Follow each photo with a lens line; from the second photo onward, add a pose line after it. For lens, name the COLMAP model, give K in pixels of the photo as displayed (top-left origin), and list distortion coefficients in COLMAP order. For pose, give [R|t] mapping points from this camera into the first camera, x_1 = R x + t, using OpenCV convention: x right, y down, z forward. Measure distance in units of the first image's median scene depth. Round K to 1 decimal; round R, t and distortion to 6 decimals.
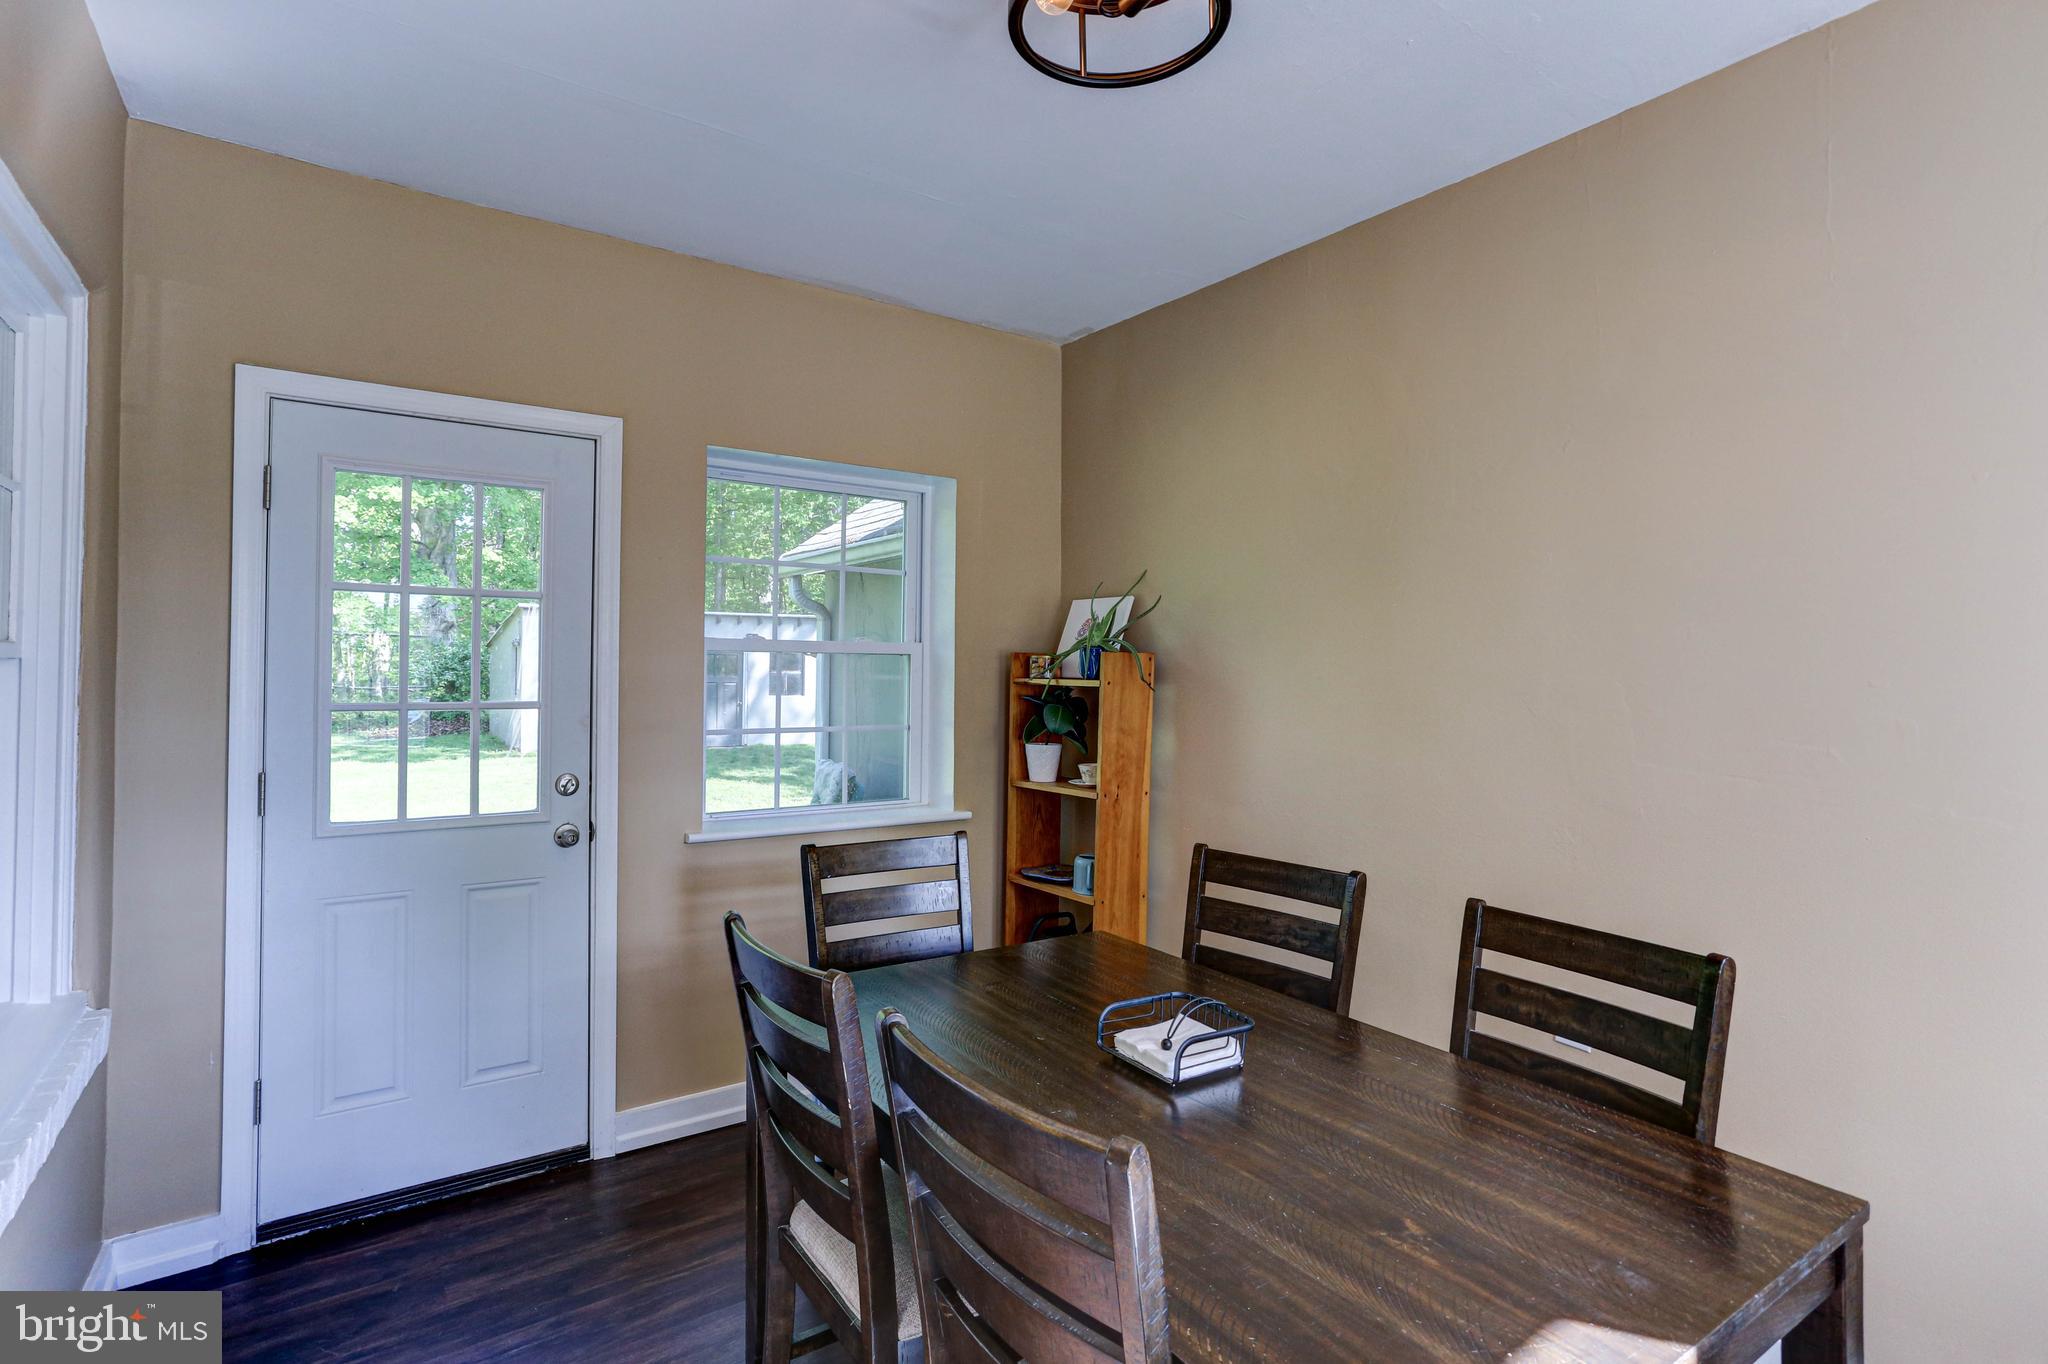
lens RADIAL K [[1014.7, 0, 1023.8], [0, 1014.7, 664.8], [0, 0, 1]] dist [-0.056380, 0.038282]
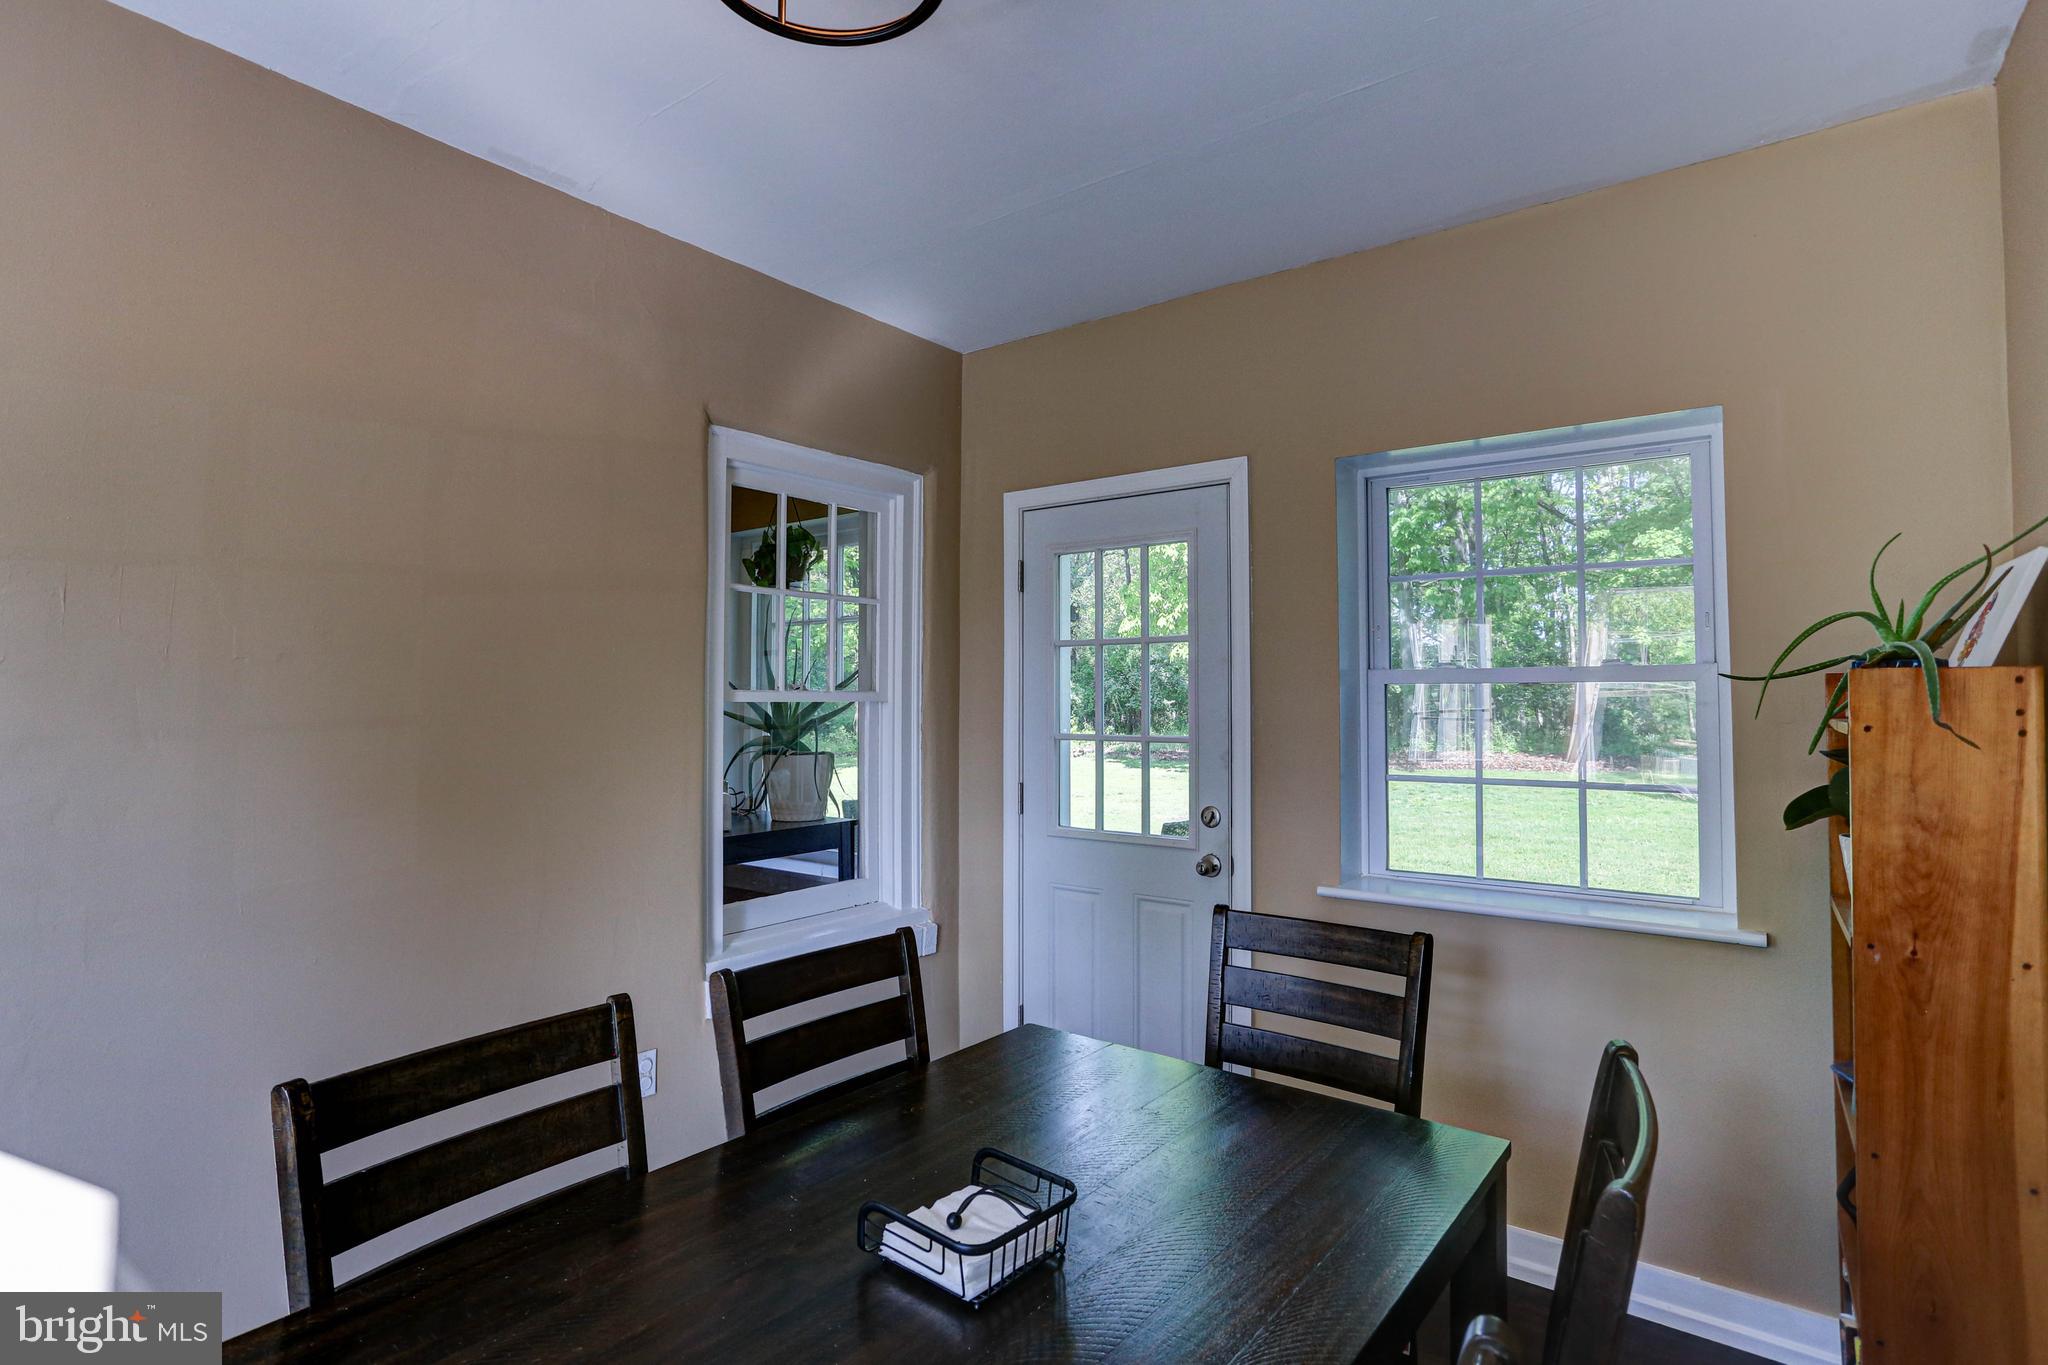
lens RADIAL K [[1014.7, 0, 1023.8], [0, 1014.7, 665.3], [0, 0, 1]] dist [-0.056380, 0.038282]
pose [[0.307006, -0.041170, -0.950817, 0.489231], [0.010660, 0.999150, -0.039821, 0.001661], [0.951648, 0.002089, 0.307184, 0.486356]]
